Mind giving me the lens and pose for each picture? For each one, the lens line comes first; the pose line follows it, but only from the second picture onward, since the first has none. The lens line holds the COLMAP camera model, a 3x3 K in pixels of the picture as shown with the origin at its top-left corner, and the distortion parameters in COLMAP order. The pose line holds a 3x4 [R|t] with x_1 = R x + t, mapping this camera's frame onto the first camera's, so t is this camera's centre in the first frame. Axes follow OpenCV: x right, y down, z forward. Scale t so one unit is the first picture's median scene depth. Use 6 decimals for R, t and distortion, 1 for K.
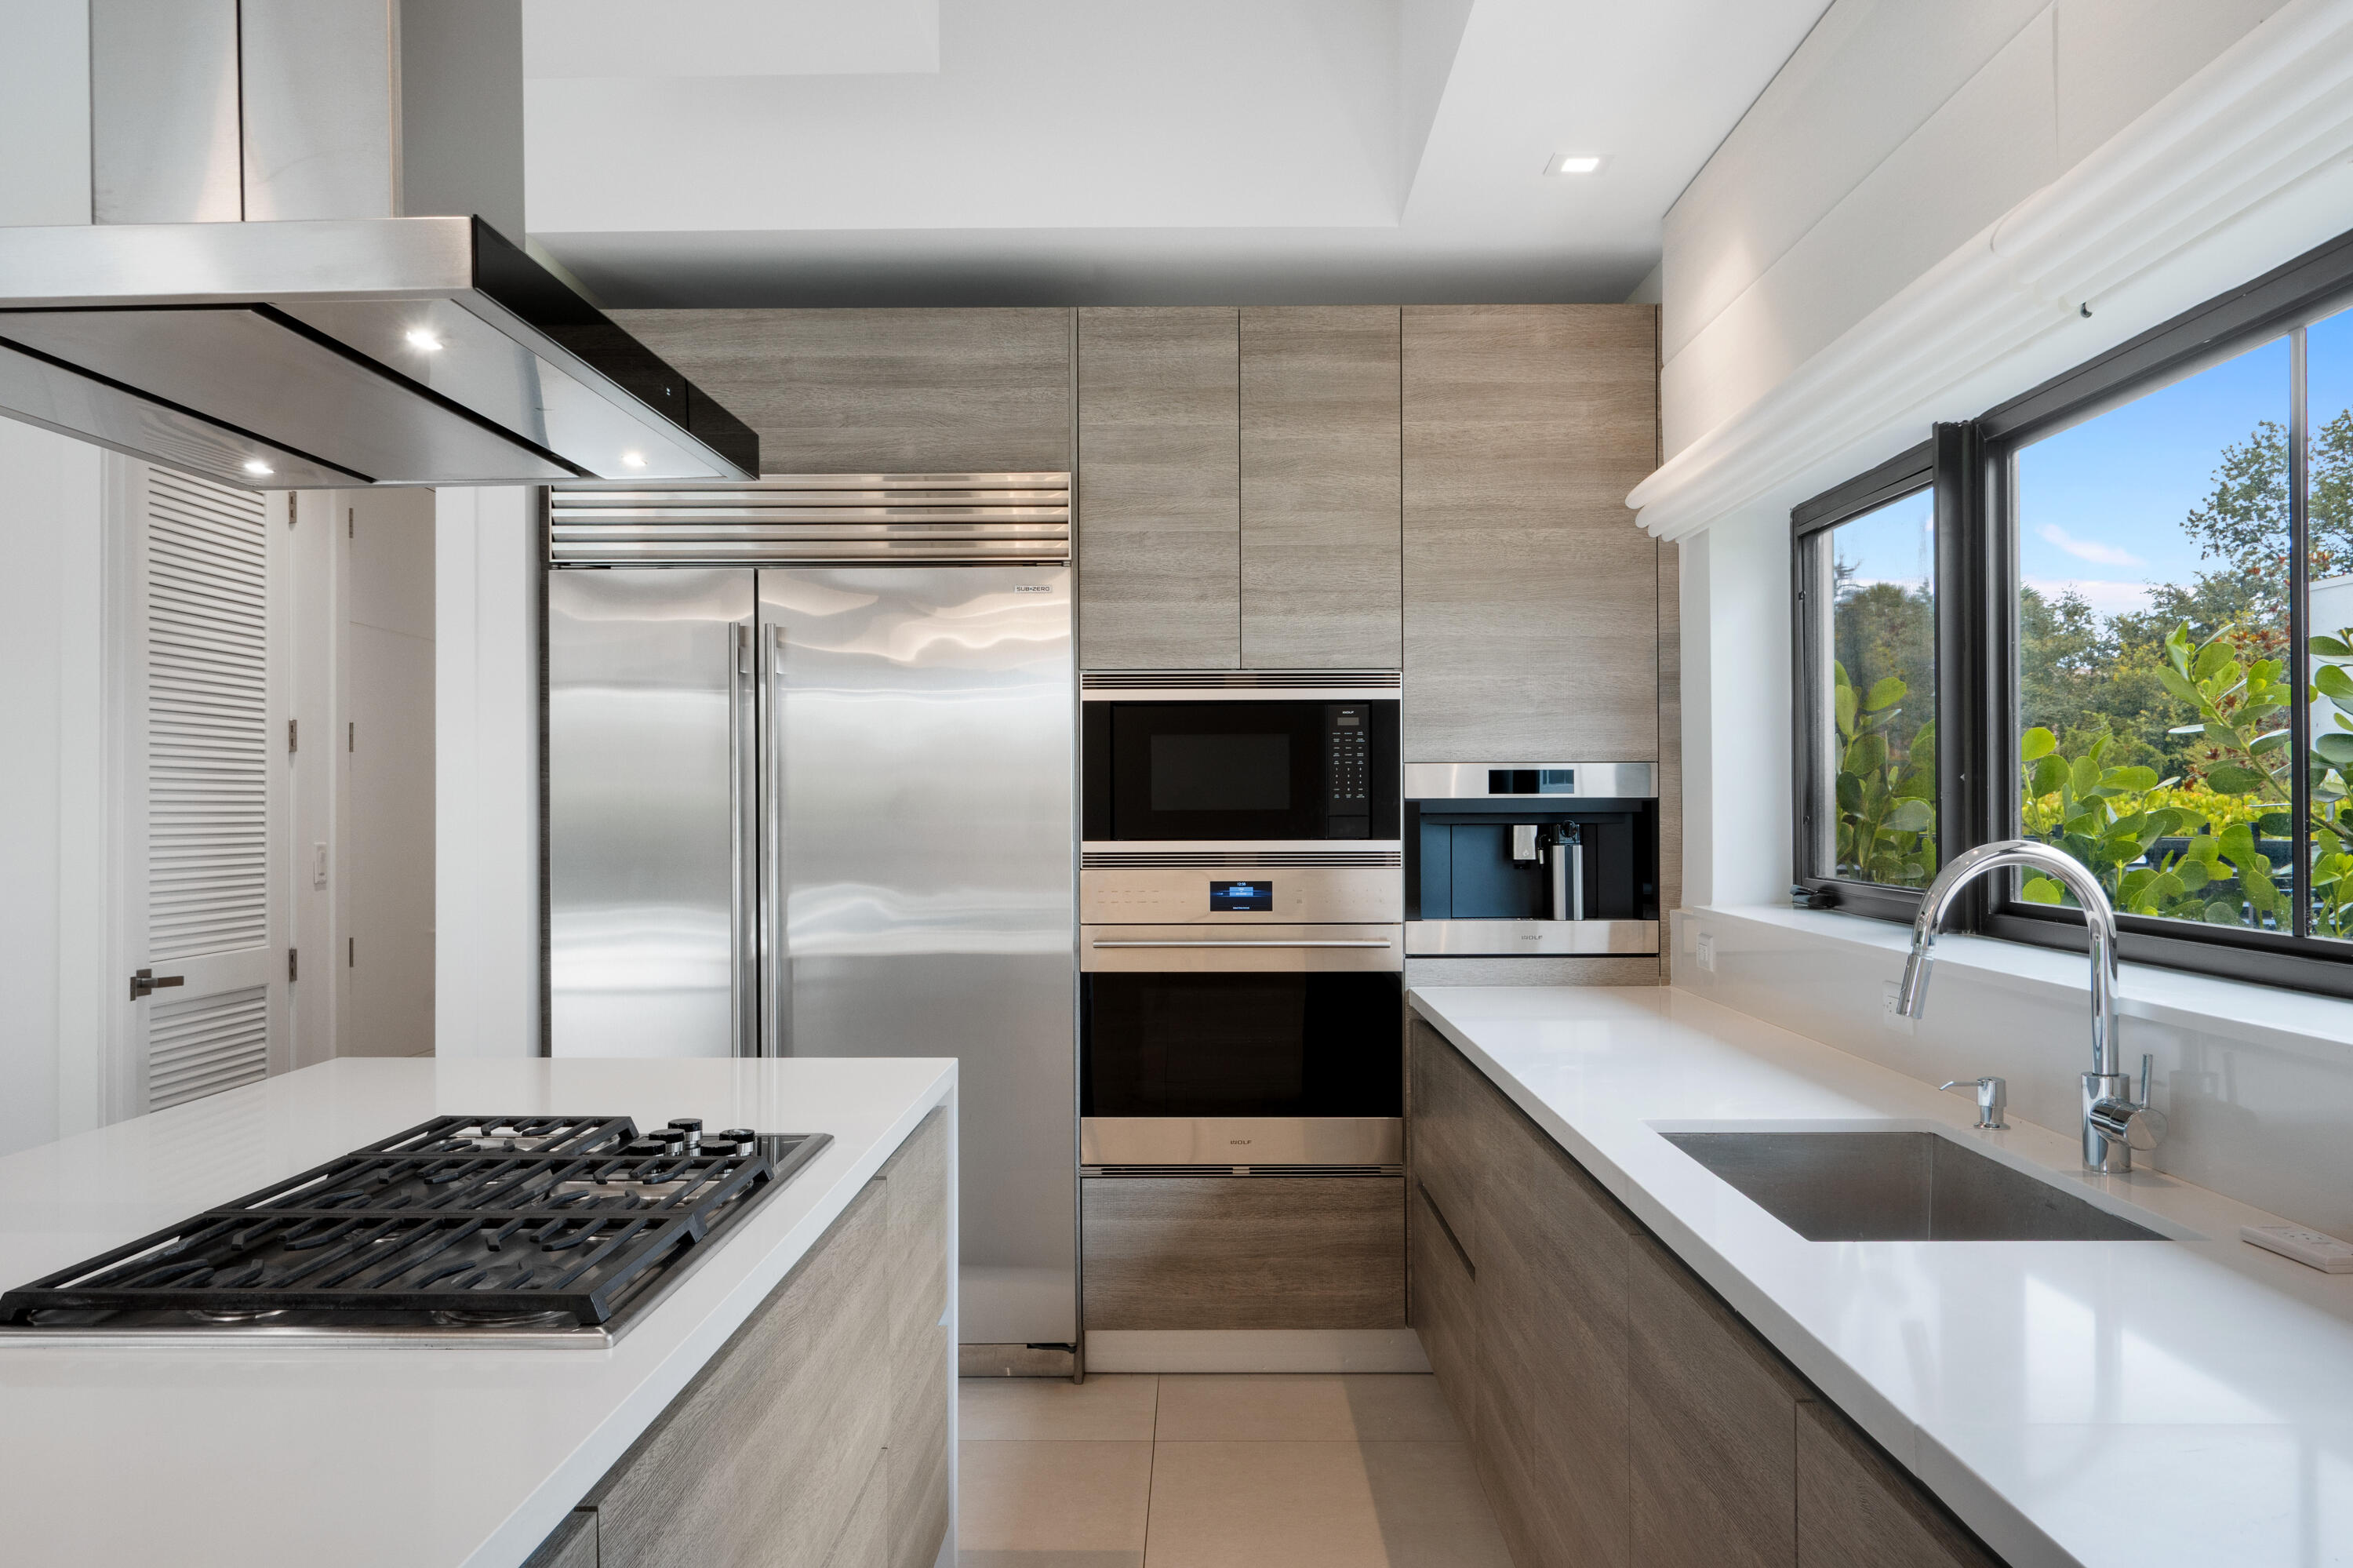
lens RADIAL K [[1823.4, 0, 1178.9], [0, 1823.4, 793.1], [0, 0, 1]] dist [-0.005876, -0.001304]
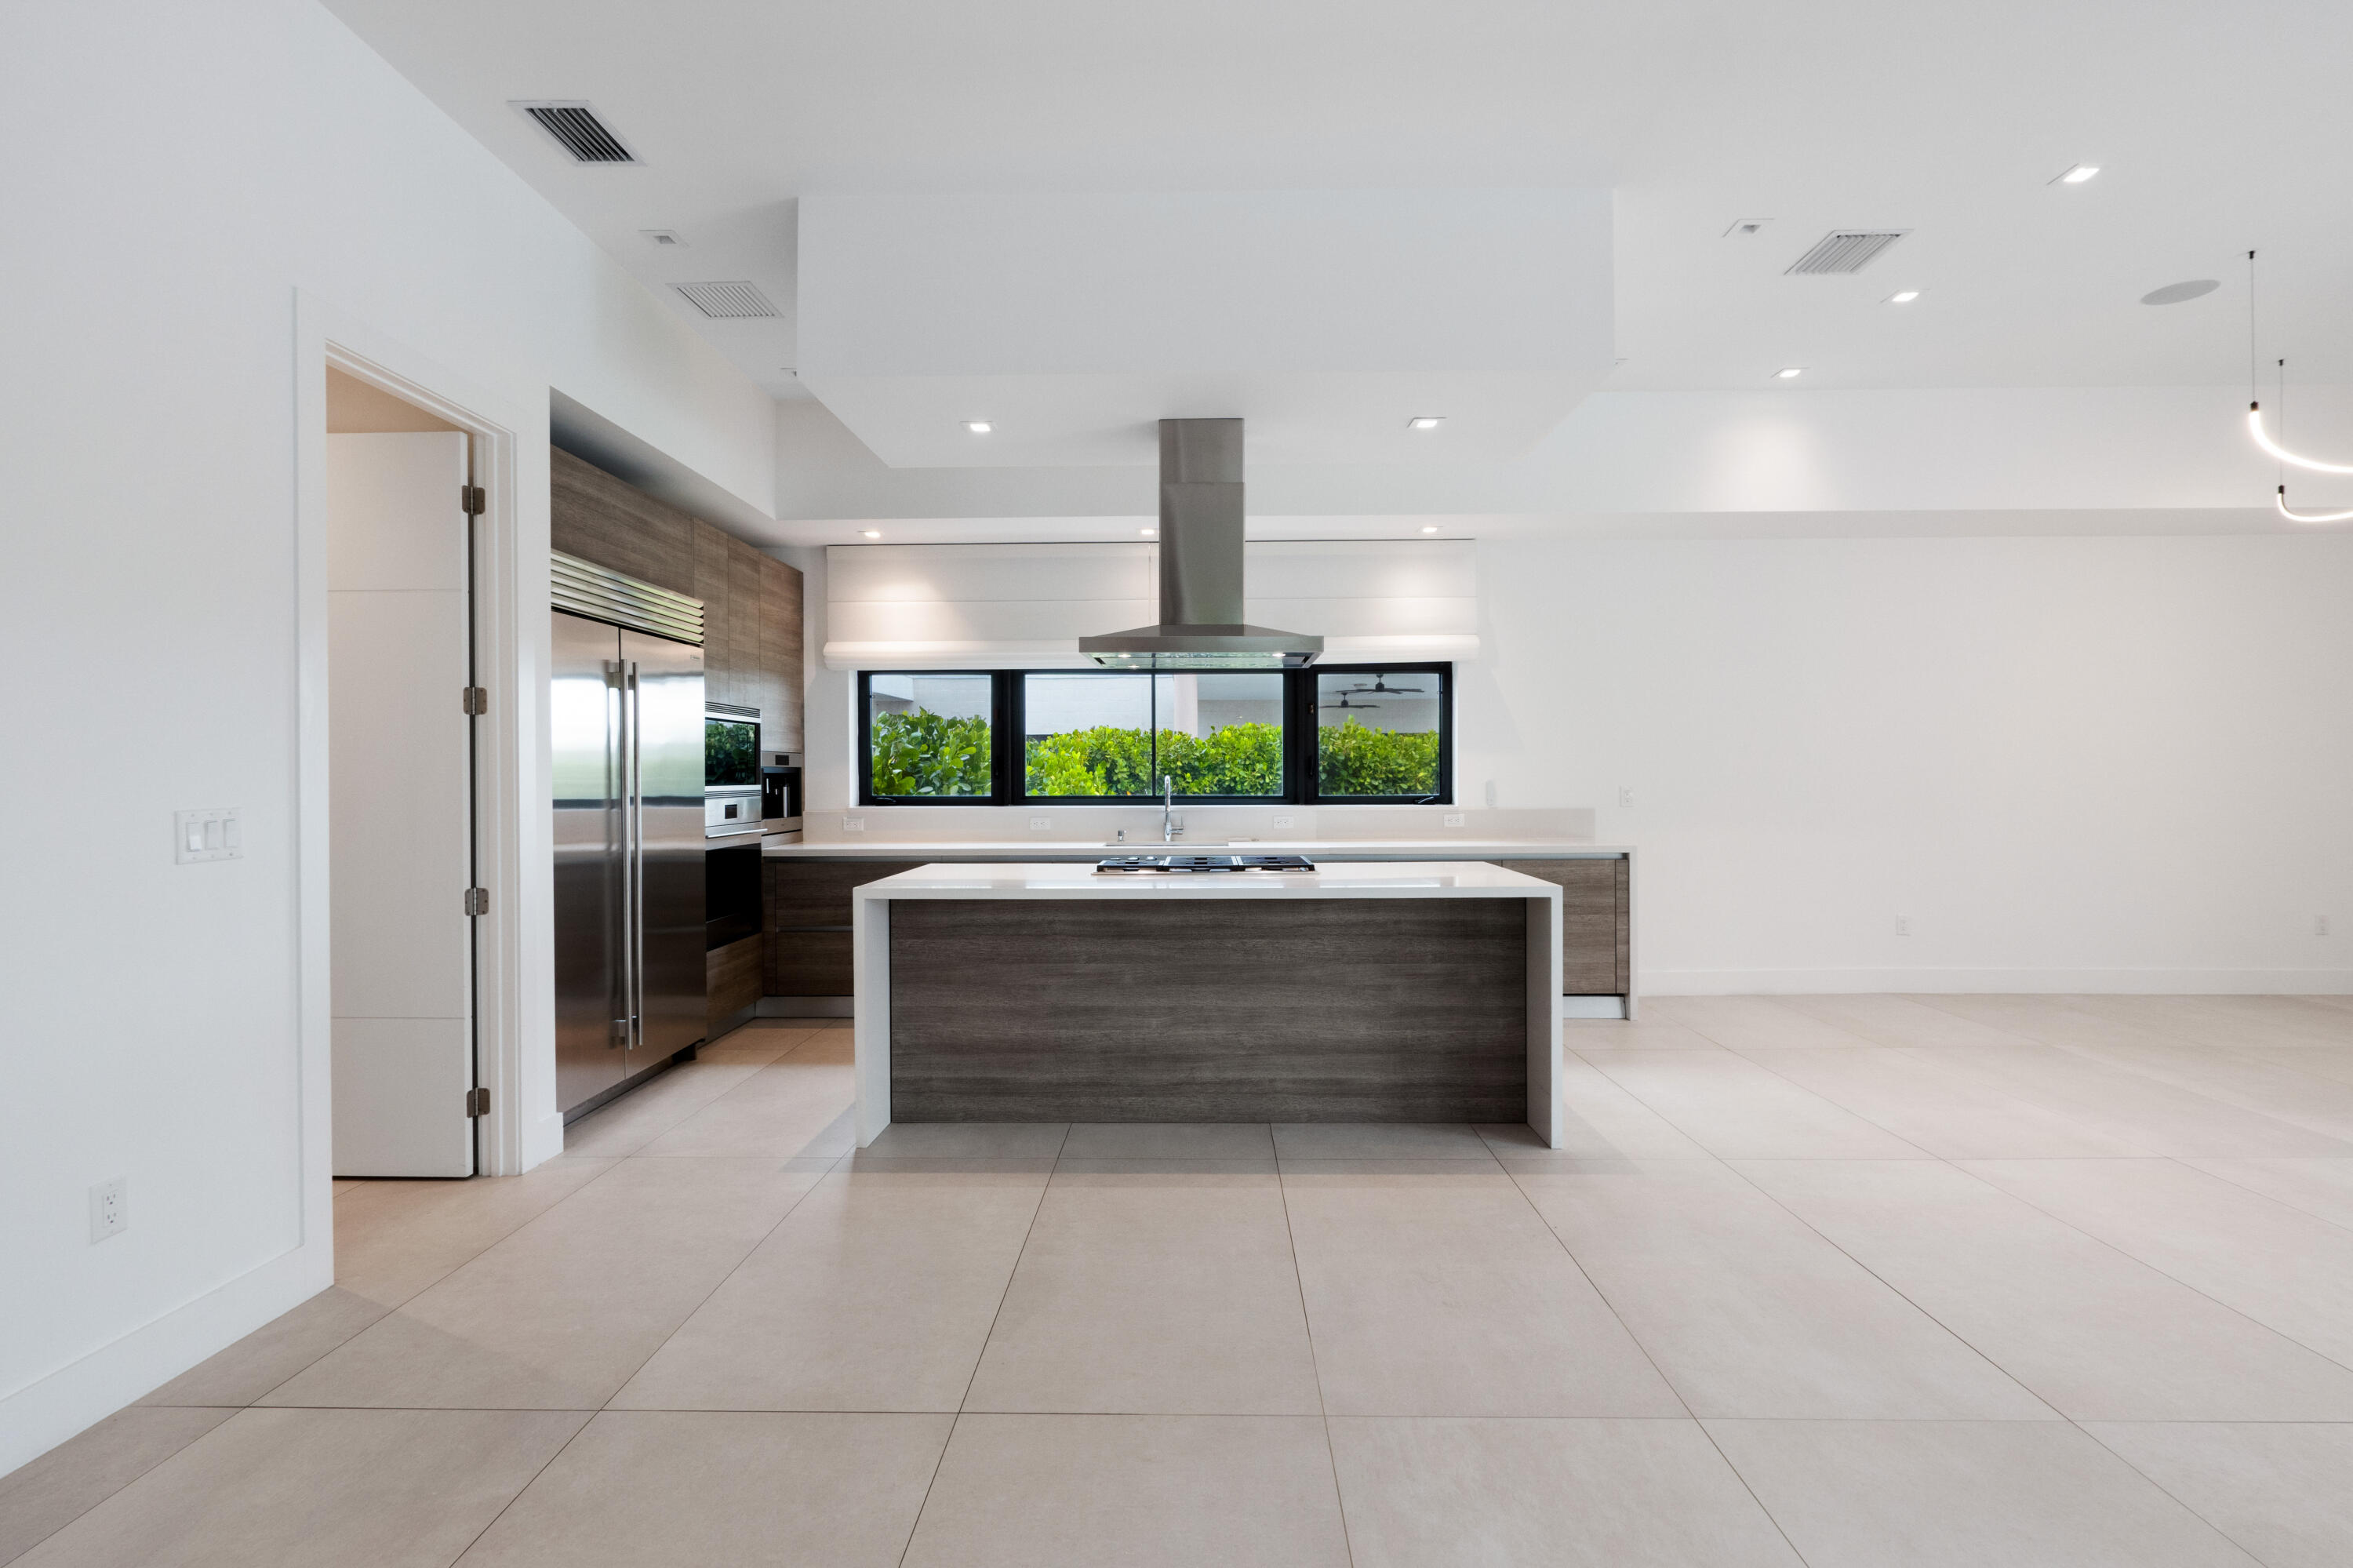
lens RADIAL K [[1088.5, 0, 1183.2], [0, 1088.5, 791.8], [0, 0, 1]] dist [-0.003845, 0.000256]
pose [[0.003463, -0.013494, 0.999903, -1.240231], [-0.001899, 0.999907, 0.013501, 0.015250], [-0.999992, -0.001945, 0.003437, 0.464305]]
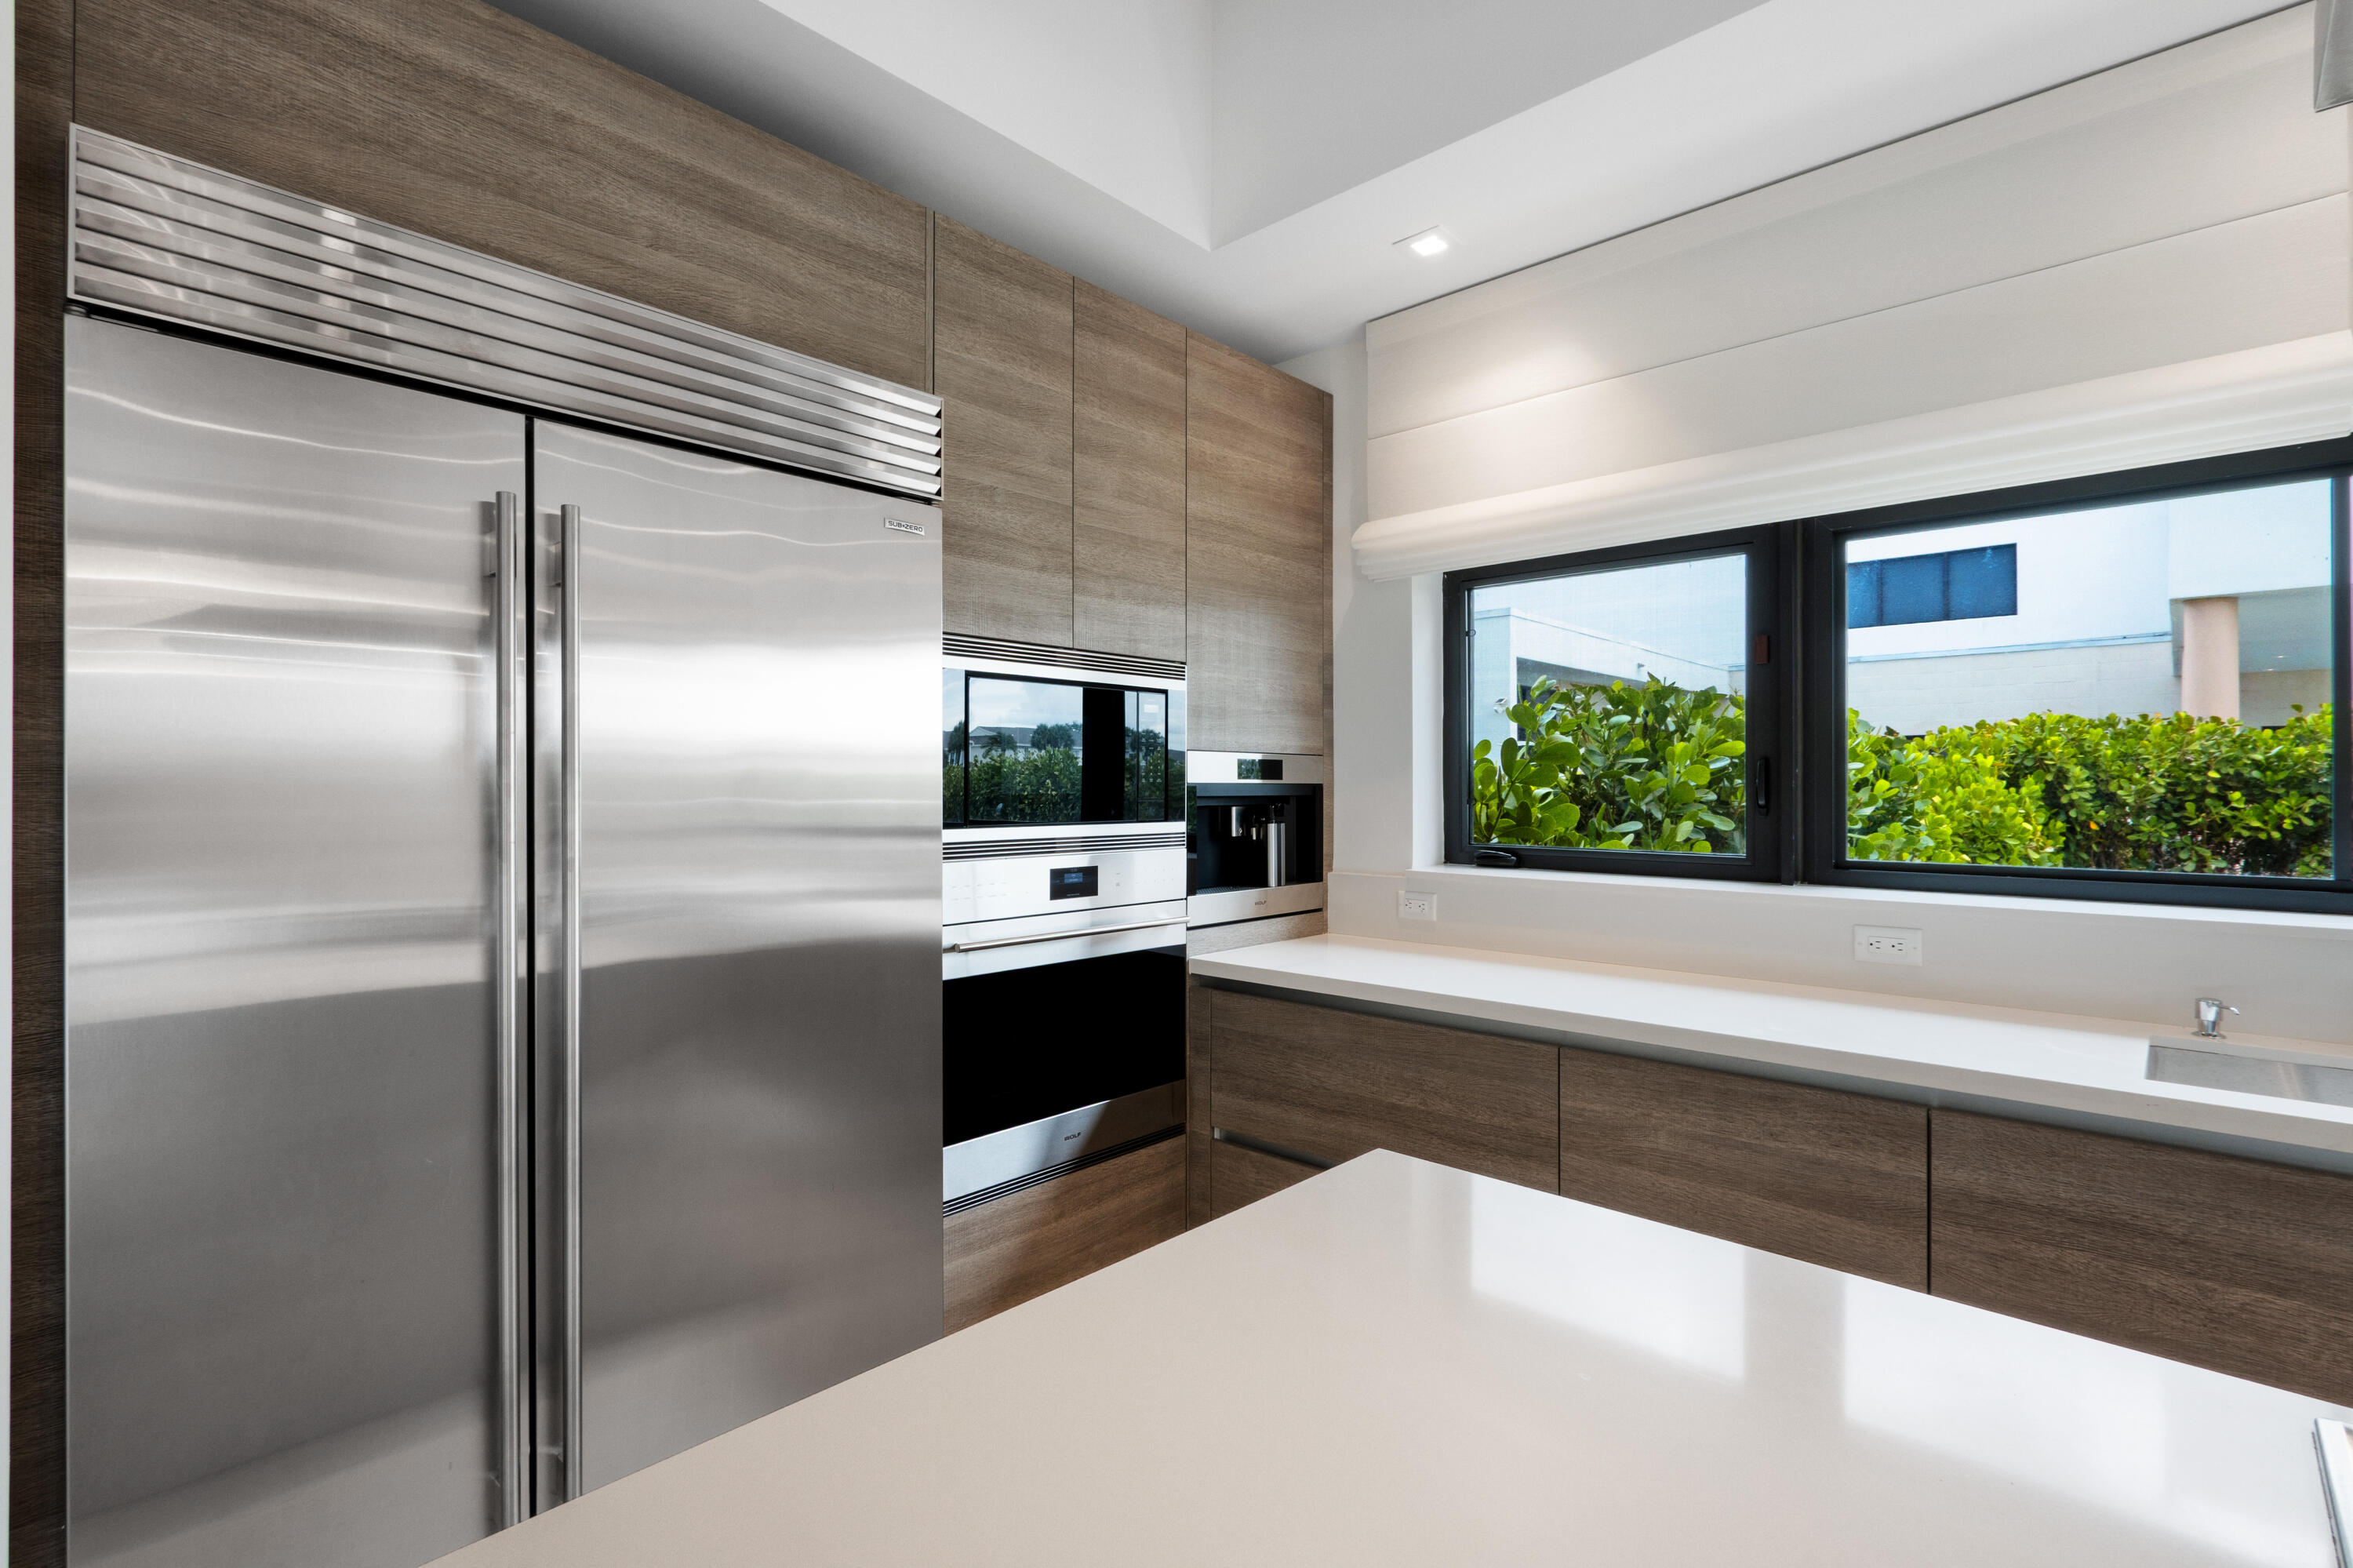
lens RADIAL K [[1084.7, 0, 1179.7], [0, 1084.7, 782.8], [0, 0, 1]] dist [-0.006722, 0.000132]
pose [[0.670032, 0.006934, 0.742300, -0.356680], [-0.006386, 0.999973, -0.003577, 0.005165], [-0.742305, -0.002343, 0.670058, 0.571420]]
